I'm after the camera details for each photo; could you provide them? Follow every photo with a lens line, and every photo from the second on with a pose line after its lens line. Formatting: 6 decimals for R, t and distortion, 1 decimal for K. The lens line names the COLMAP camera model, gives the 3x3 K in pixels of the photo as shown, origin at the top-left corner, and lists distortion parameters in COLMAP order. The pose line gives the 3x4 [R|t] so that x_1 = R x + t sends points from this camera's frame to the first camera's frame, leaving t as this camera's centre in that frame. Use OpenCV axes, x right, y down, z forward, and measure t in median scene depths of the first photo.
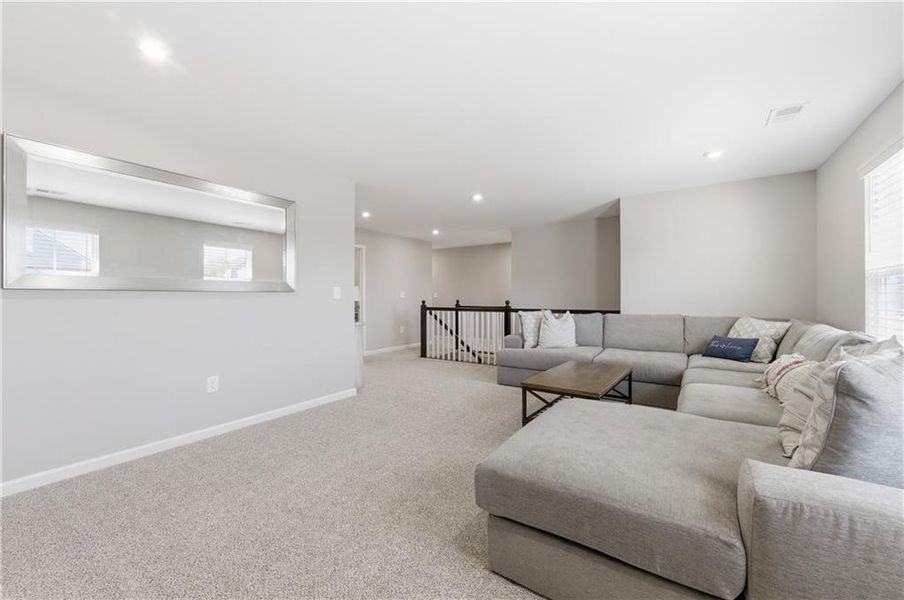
lens RADIAL K [[363.0, 0, 451.6], [0, 363.0, 295.0], [0, 0, 1]] dist [-0.000426, -0.000365]
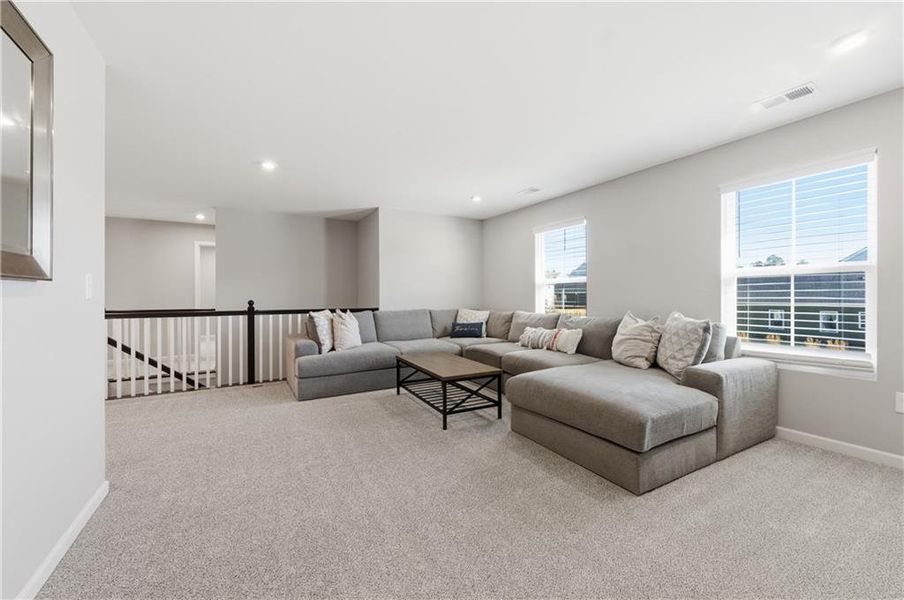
lens RADIAL K [[363.0, 0, 451.6], [0, 363.0, 295.0], [0, 0, 1]] dist [-0.000426, -0.000365]
pose [[0.459947, -0.000561, 0.887946, -0.439765], [-0.000972, 0.999999, 0.001135, 0.002388], [-0.887946, -0.001386, 0.459946, 0.305997]]
